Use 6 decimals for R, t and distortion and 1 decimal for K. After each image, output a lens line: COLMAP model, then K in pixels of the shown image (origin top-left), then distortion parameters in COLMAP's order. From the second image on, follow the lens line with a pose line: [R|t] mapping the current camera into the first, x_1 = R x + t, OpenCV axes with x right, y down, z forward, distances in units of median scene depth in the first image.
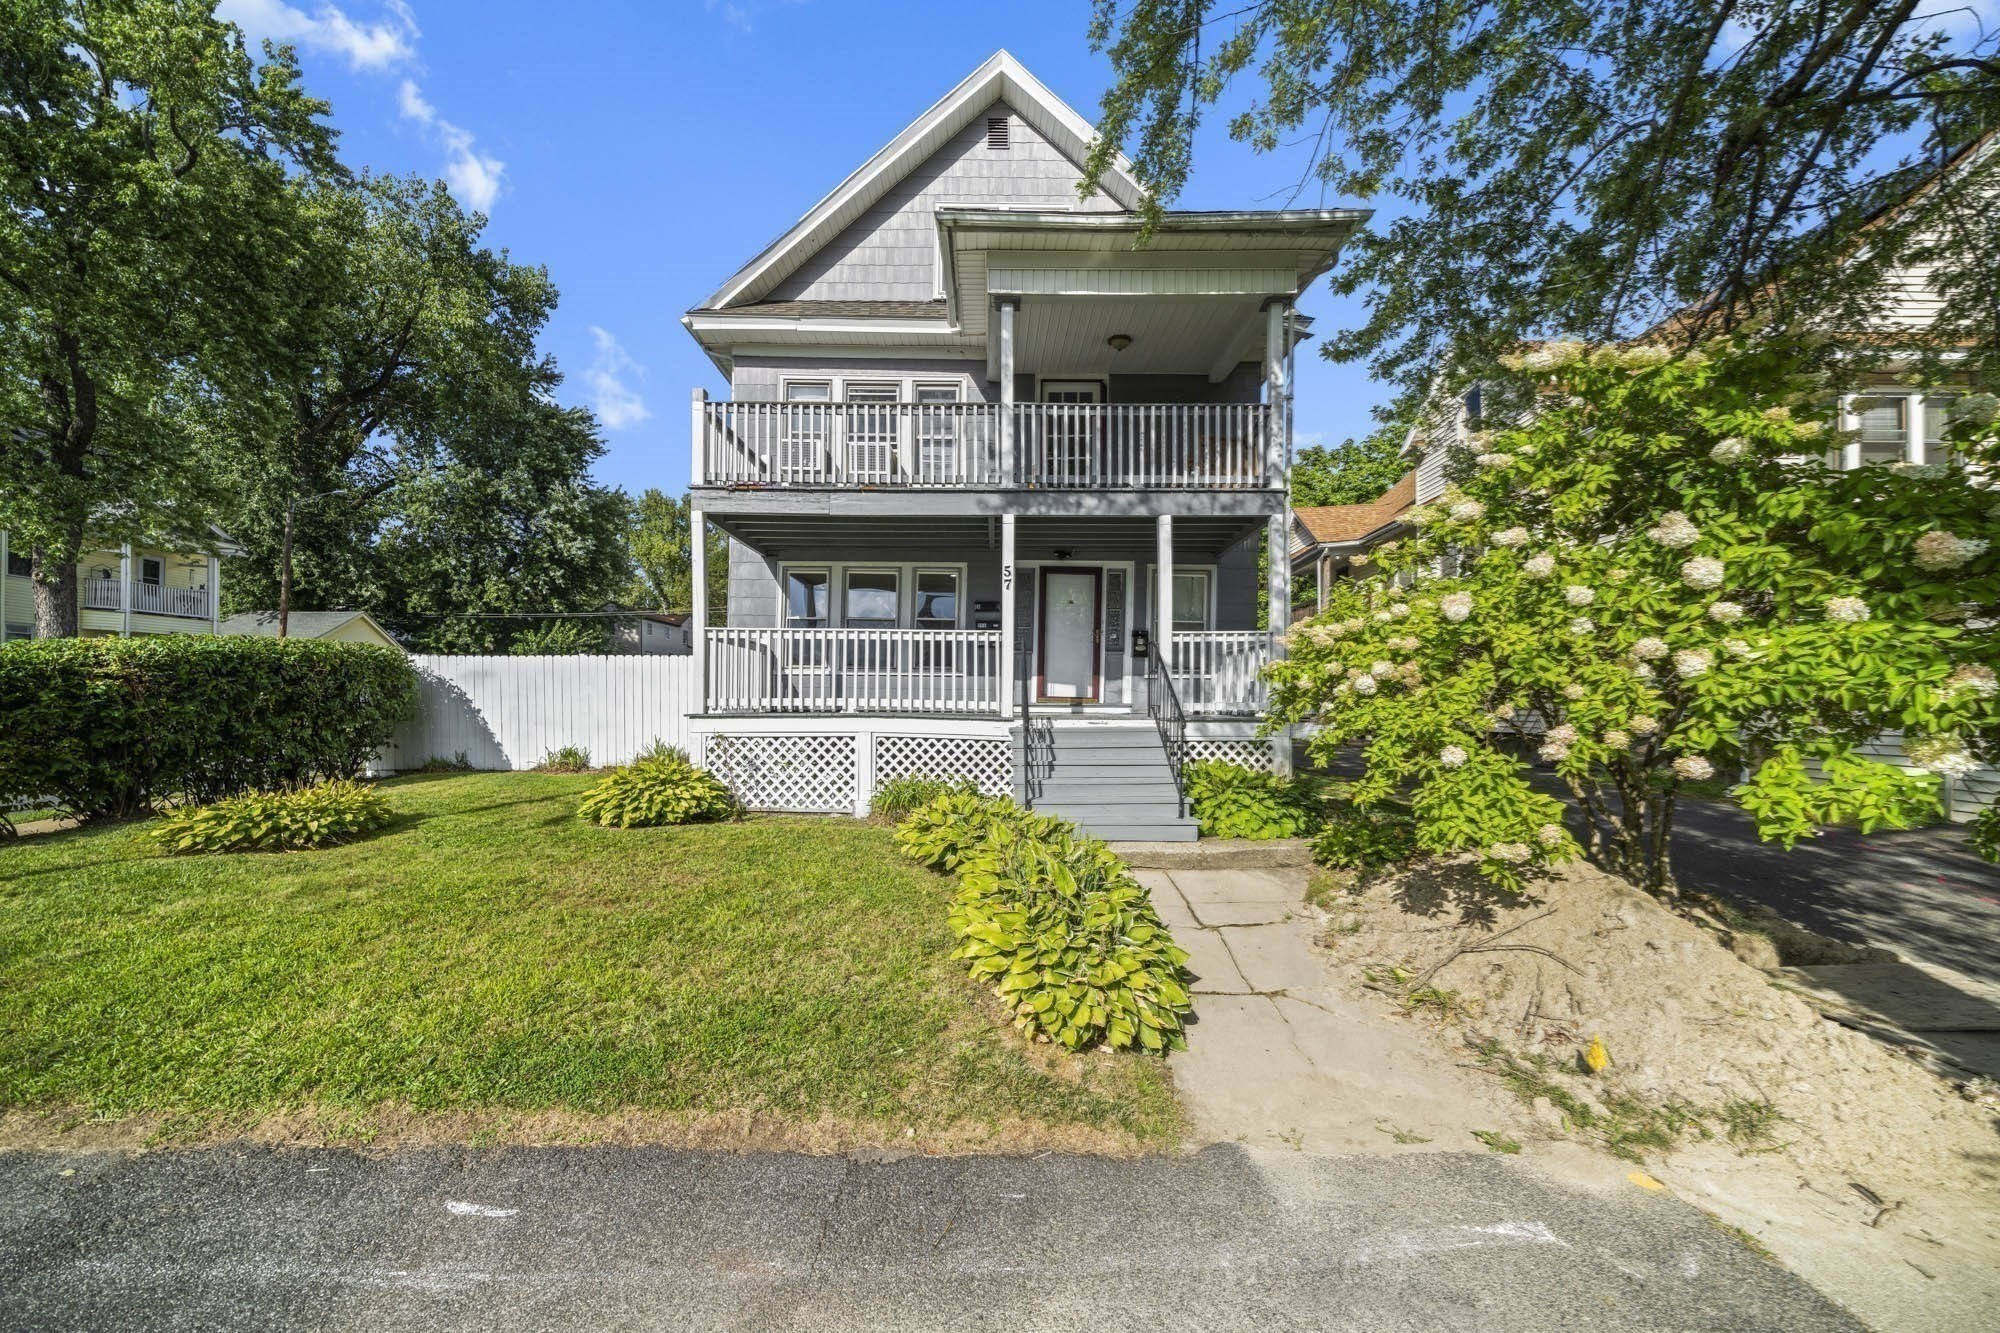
lens RADIAL K [[701.1, 0, 1001.5], [0, 701.1, 702.0], [0, 0, 1]] dist [-0.005876, 0.000518]
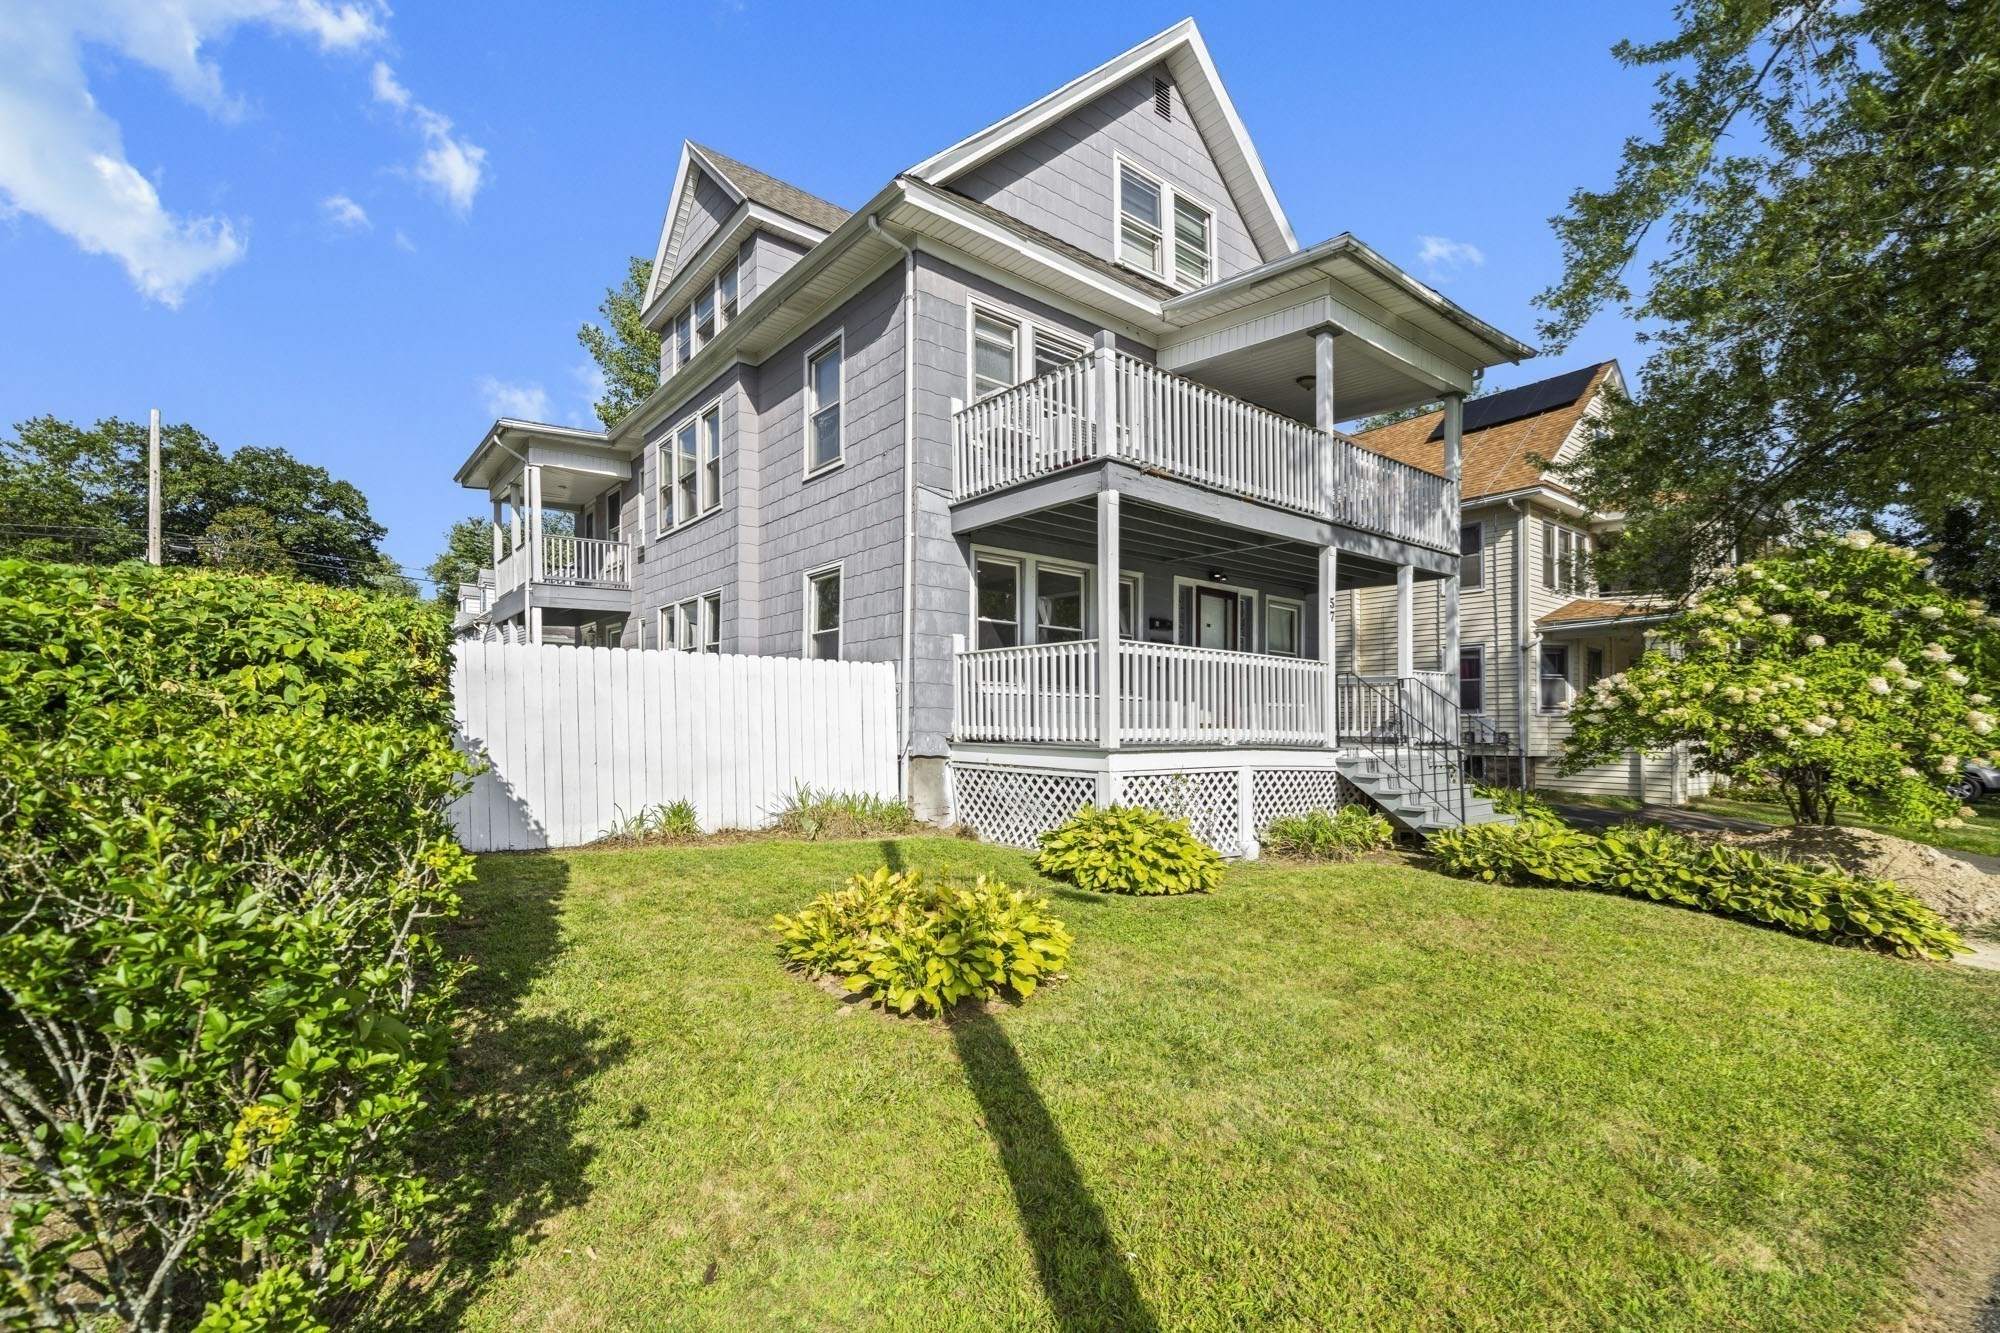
lens RADIAL K [[849.2, 0, 1018.2], [0, 849.2, 736.5], [0, 0, 1]] dist [-0.015700, 0.000240]
pose [[0.794465, -0.005246, 0.607287, -1.081942], [-0.013871, 0.999545, 0.026781, -0.021247], [-0.607151, -0.029701, 0.794031, 0.296057]]
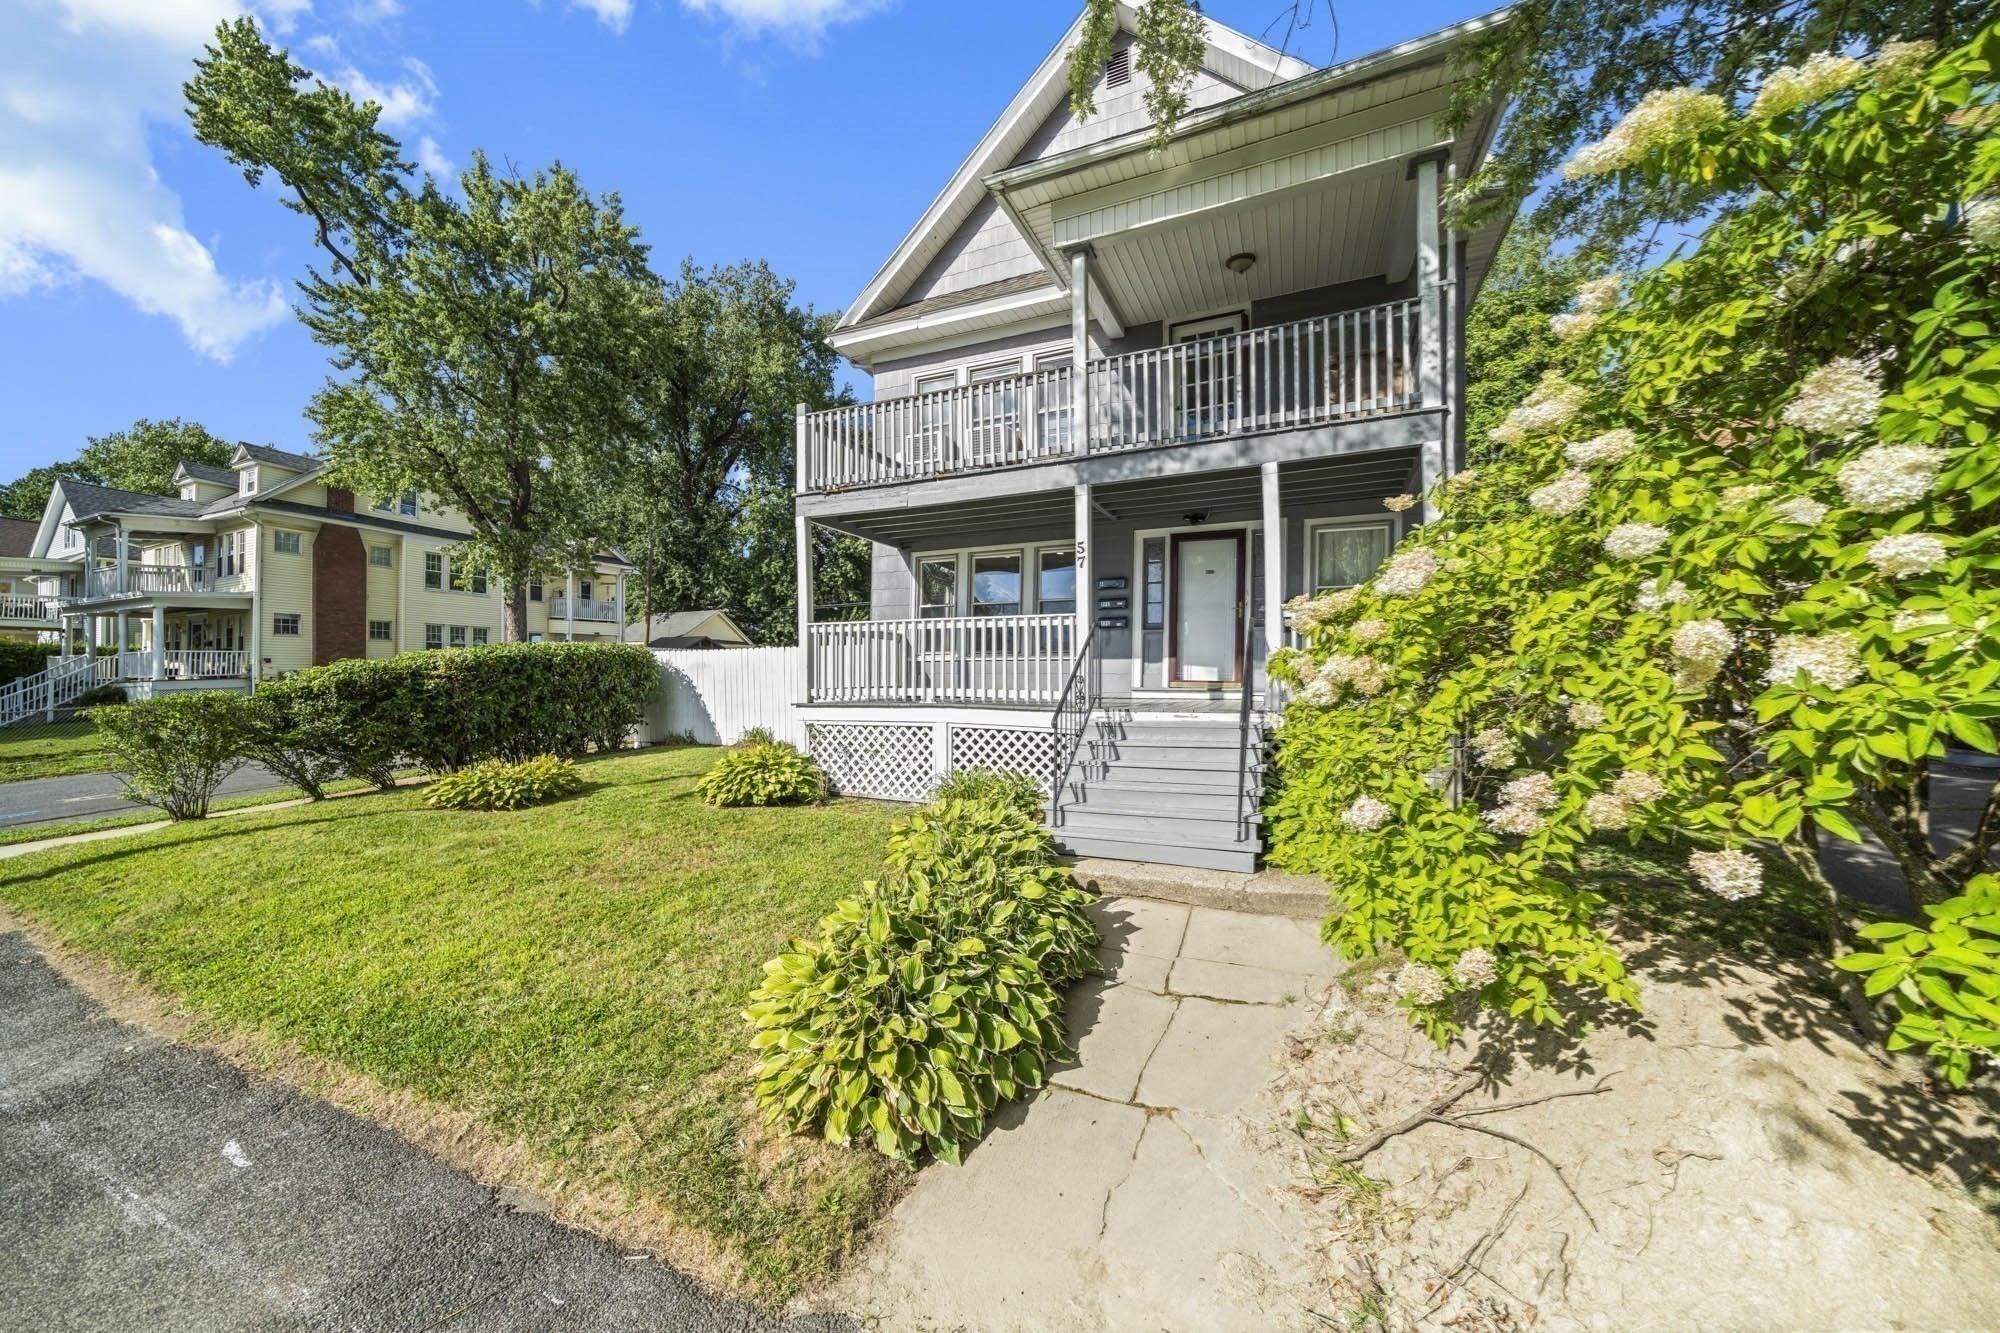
lens RADIAL K [[701.1, 0, 986.9], [0, 701.1, 668.1], [0, 0, 1]] dist [-0.005876, 0.000518]
pose [[0.913772, -0.013603, -0.405999, 0.260139], [0.010280, 0.999893, -0.010365, -0.022237], [0.406097, 0.005298, 0.913815, 0.121611]]
